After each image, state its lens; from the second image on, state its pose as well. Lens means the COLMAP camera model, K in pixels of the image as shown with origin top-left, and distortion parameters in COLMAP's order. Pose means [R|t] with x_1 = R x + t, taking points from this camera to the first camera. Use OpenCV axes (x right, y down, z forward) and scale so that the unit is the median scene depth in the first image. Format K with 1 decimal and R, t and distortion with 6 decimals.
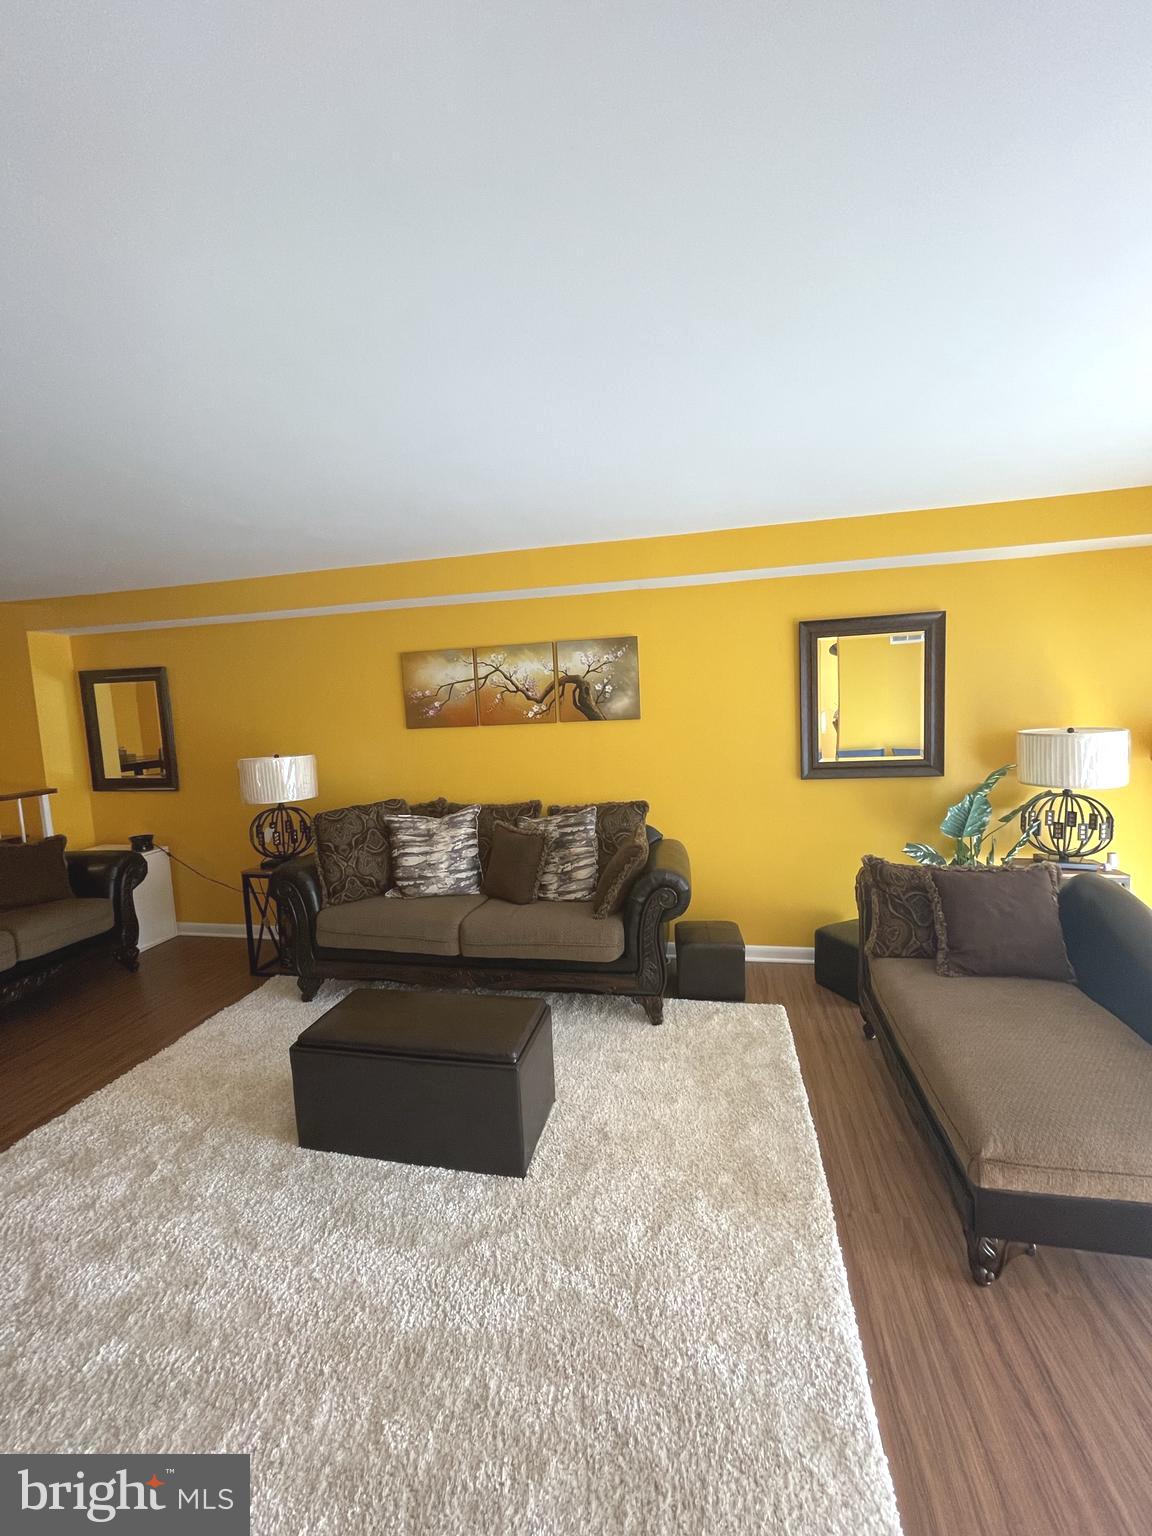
lens RADIAL K [[619.2, 0, 576.0], [0, 619.2, 768.0], [0, 0, 1]] dist [-0.003867, 0.000578]
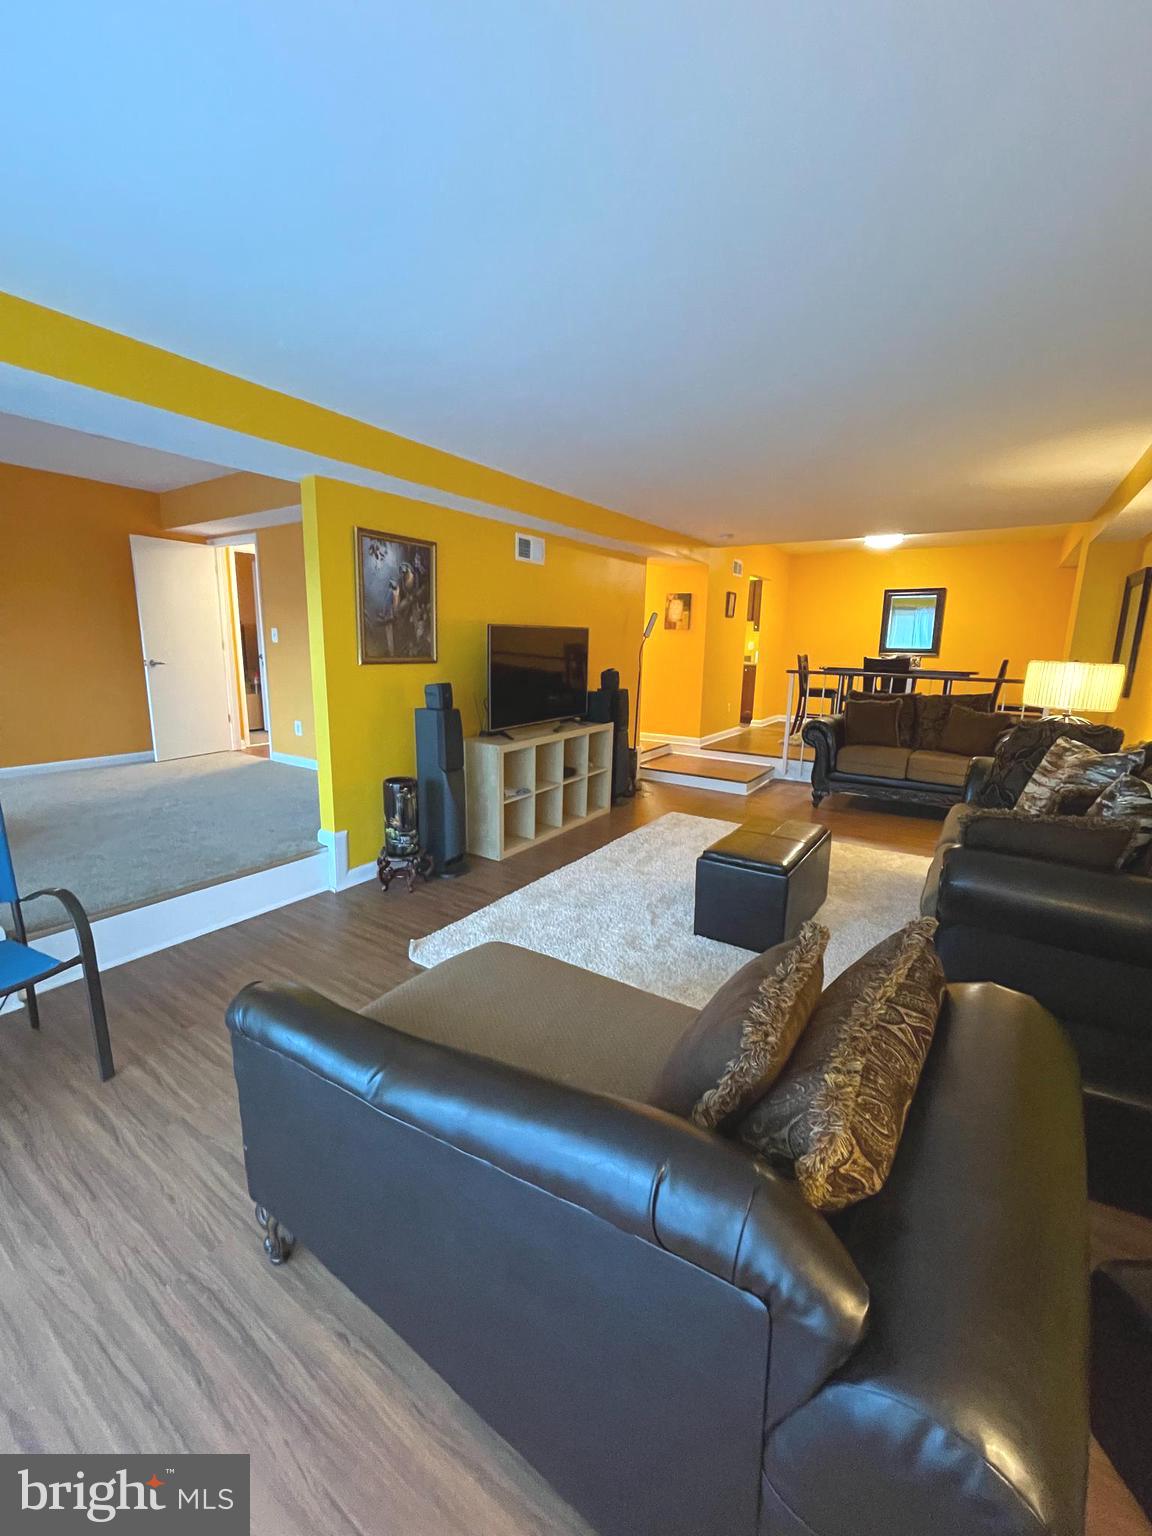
lens RADIAL K [[624.2, 0, 570.7], [0, 624.2, 761.2], [0, 0, 1]] dist [-0.001015, 0.000190]
pose [[-0.374058, 0.210663, -0.903162, 0.705877], [-0.096570, 0.959717, 0.263850, -0.052219], [0.922364, 0.185914, -0.338646, 0.638337]]
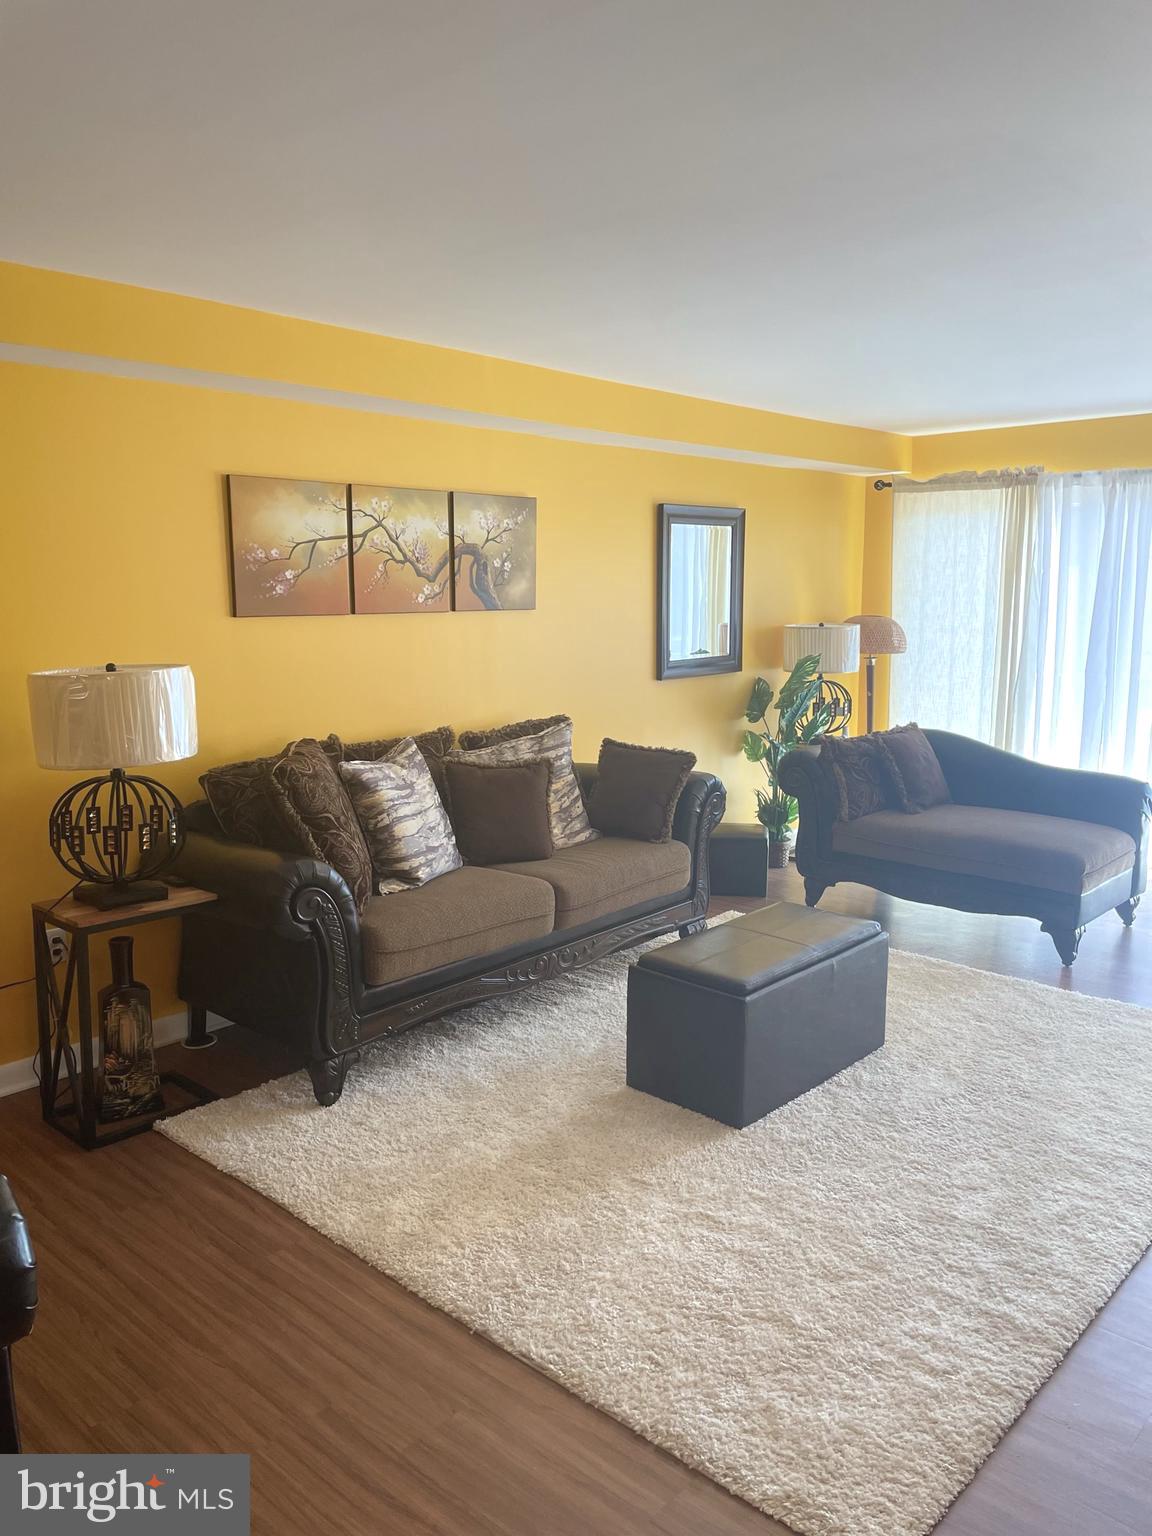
lens RADIAL K [[1157.9, 0, 582.4], [0, 1157.9, 750.2], [0, 0, 1]] dist [0.079960, -0.108640]
pose [[0.503087, -0.078022, 0.860707, -1.079823], [0.069566, 0.996341, 0.049656, 0.025074], [-0.861431, 0.034894, 0.506674, 0.240127]]
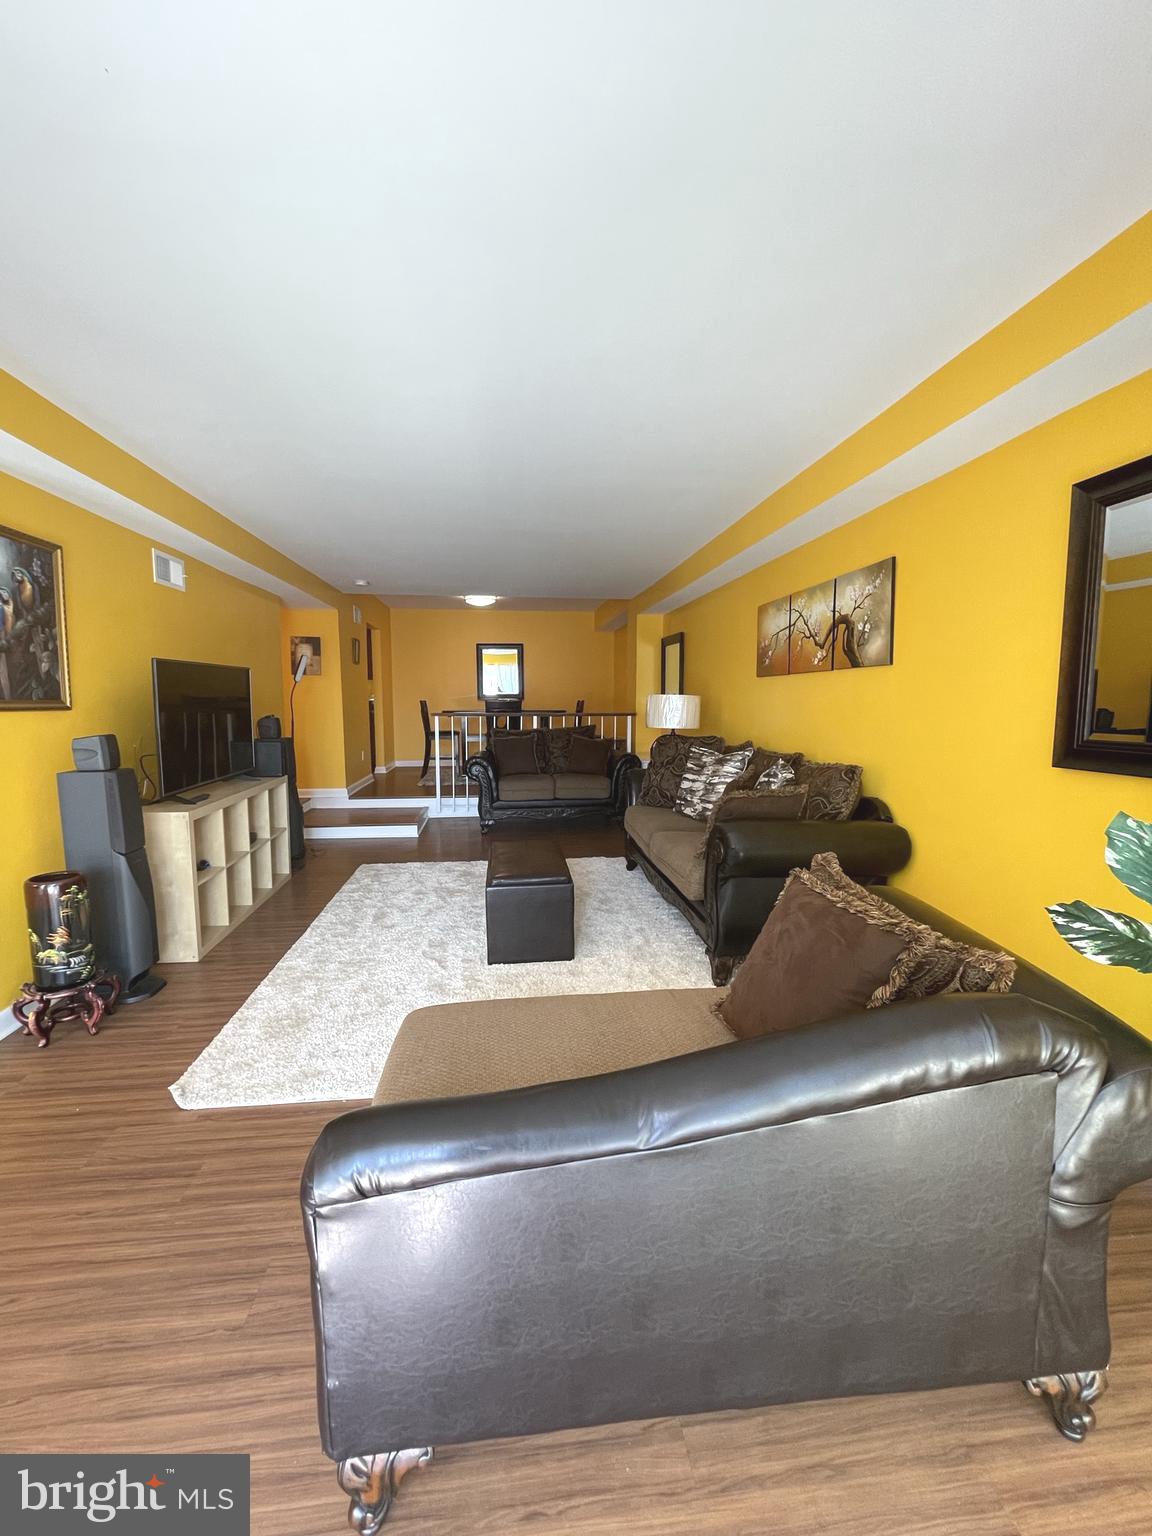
lens RADIAL K [[624.3, 0, 577.3], [0, 624.3, 766.1], [0, 0, 1]] dist [-0.001106, 0.000144]
pose [[0.323083, 0.143545, -0.935421, 0.721412], [-0.110679, 0.987378, 0.113291, 0.001905], [0.939876, 0.066929, 0.334892, 0.369890]]
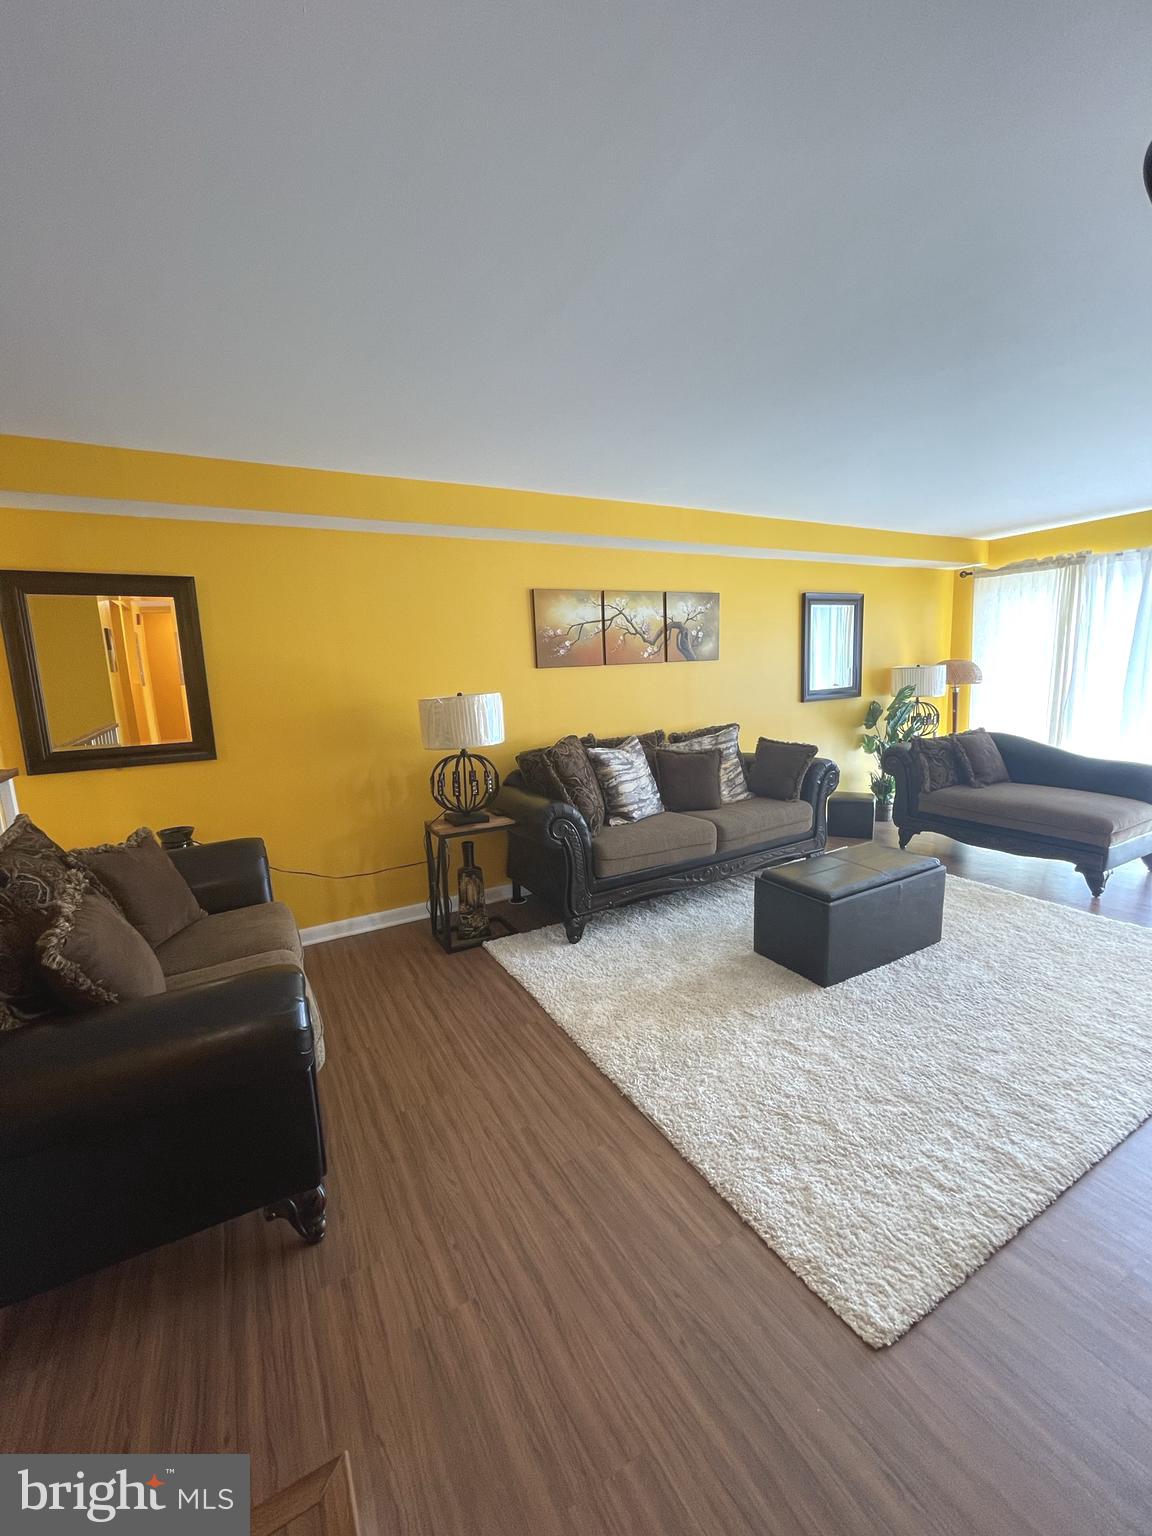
lens RADIAL K [[619.2, 0, 576.0], [0, 619.2, 768.0], [0, 0, 1]] dist [-0.003867, 0.000578]
pose [[0.755756, -0.091195, 0.648472, -0.936090], [0.076944, 0.995763, 0.050361, 0.052508], [-0.650317, 0.011835, 0.759571, 0.235583]]
